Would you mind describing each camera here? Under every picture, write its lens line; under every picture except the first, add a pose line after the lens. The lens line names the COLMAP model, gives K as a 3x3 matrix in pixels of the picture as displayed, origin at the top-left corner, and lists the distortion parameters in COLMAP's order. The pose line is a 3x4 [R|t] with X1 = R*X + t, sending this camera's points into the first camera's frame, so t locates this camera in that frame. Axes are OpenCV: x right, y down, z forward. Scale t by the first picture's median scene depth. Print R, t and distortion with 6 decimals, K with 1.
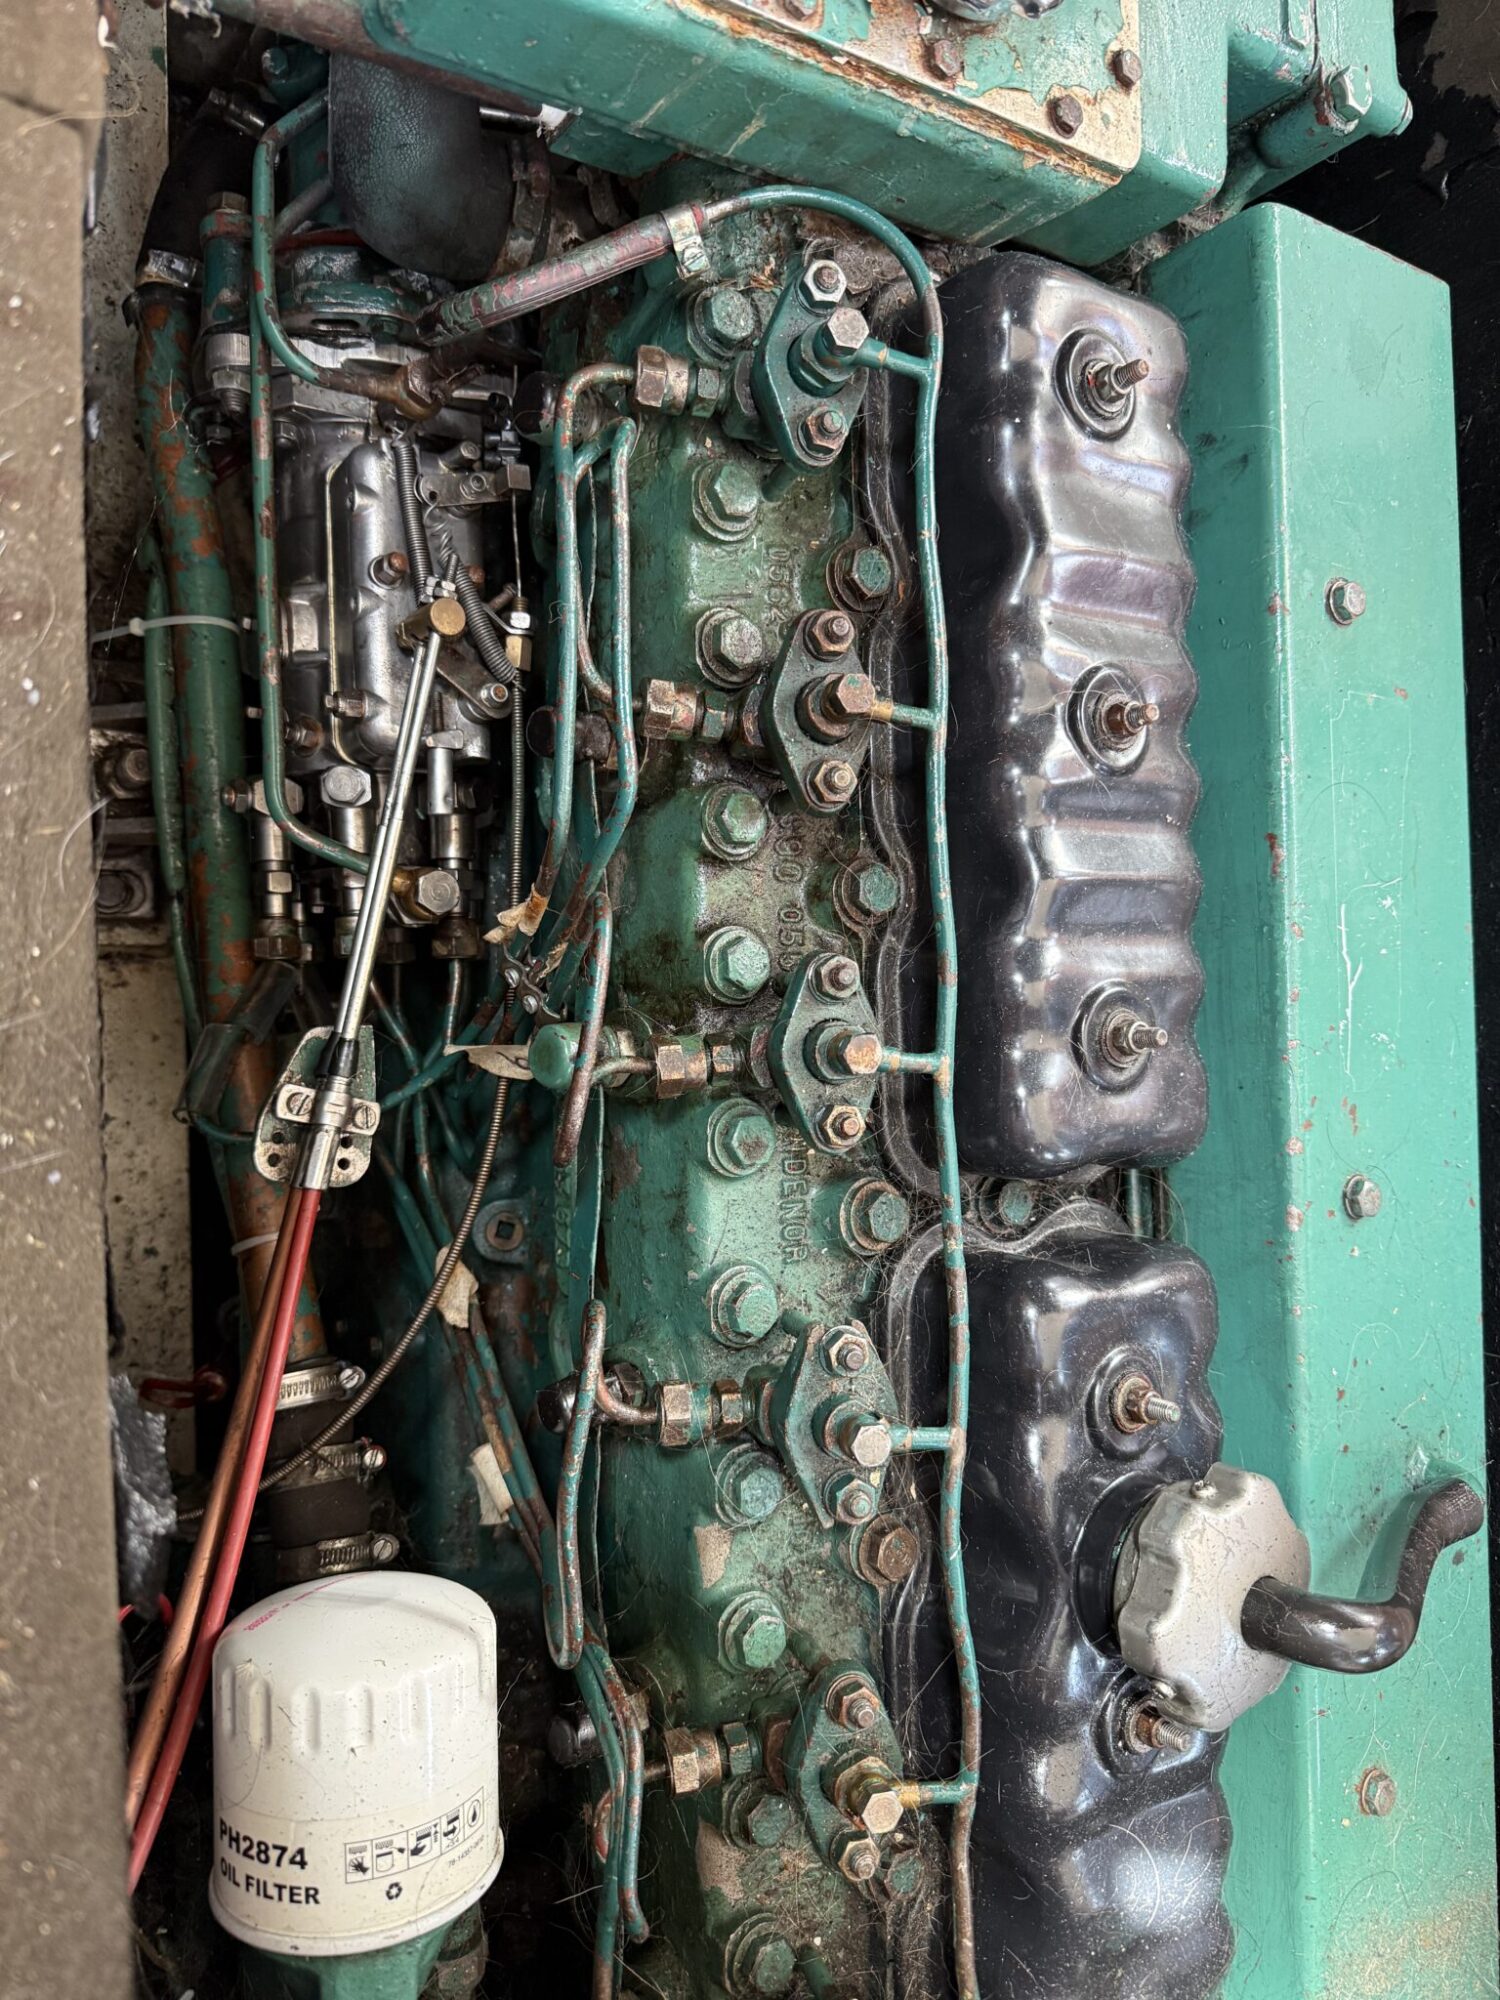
lens RADIAL K [[1399.8, 0, 750.0], [0, 1399.8, 1000.0], [0, 0, 1]] dist [-0.000028, -0.003387]
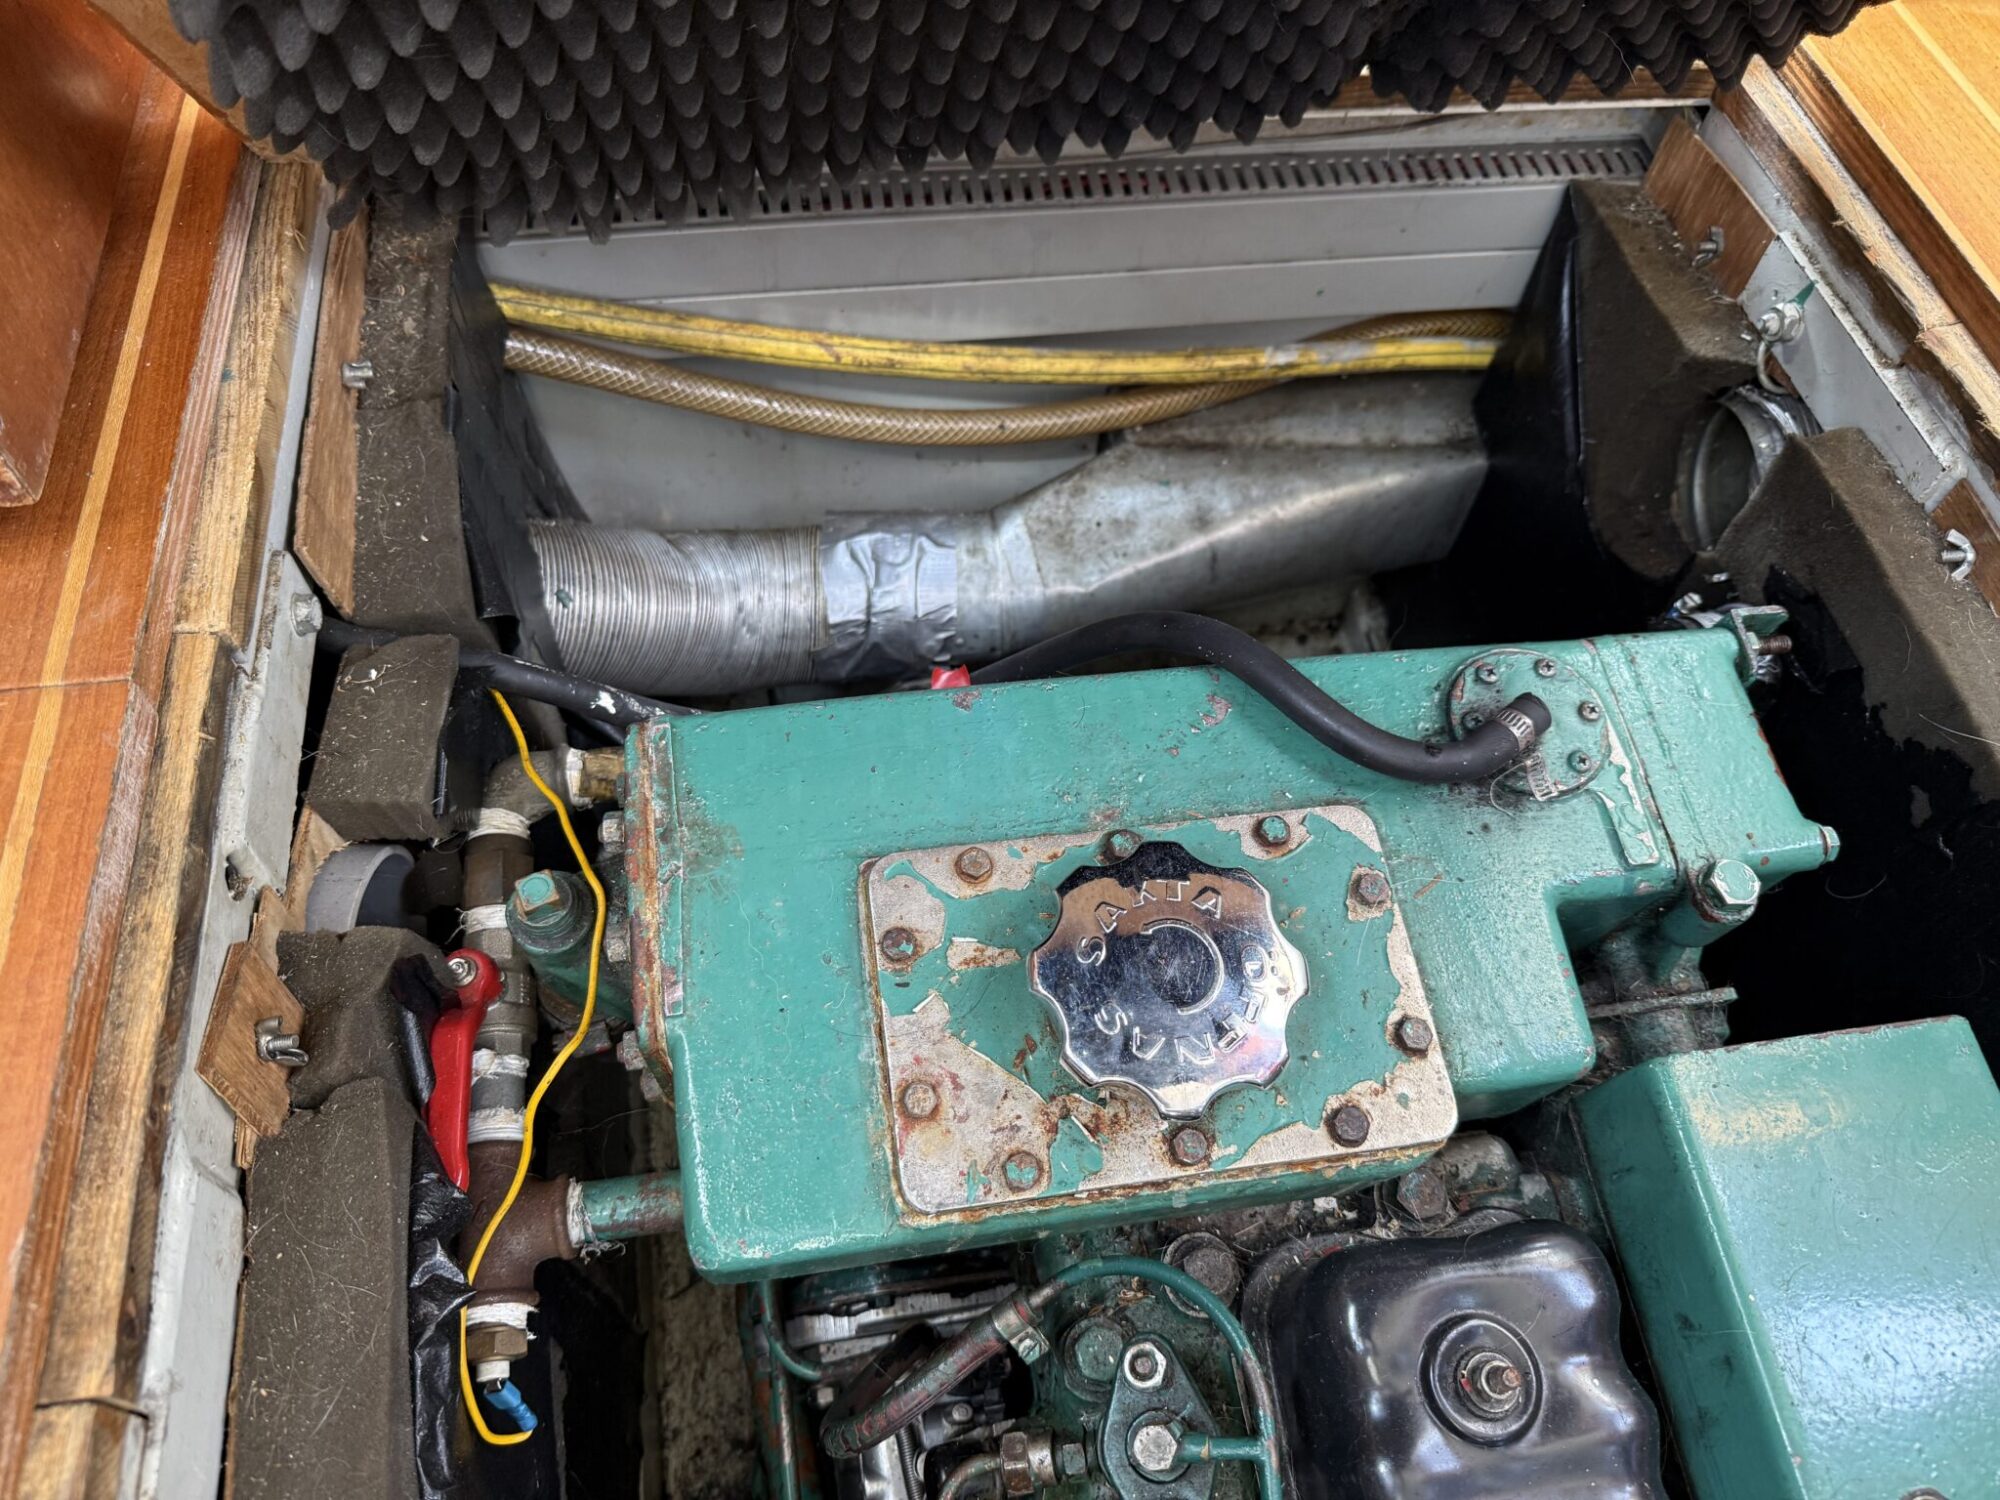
lens RADIAL K [[1403.3, 0, 1057.8], [0, 1403.3, 751.7], [0, 0, 1]] dist [0.091434, -0.173272]
pose [[0.887524, -0.294312, -0.354516, 0.440466], [0.138261, 0.904068, -0.404406, -0.457396], [0.439529, 0.309904, 0.843074, -0.014006]]
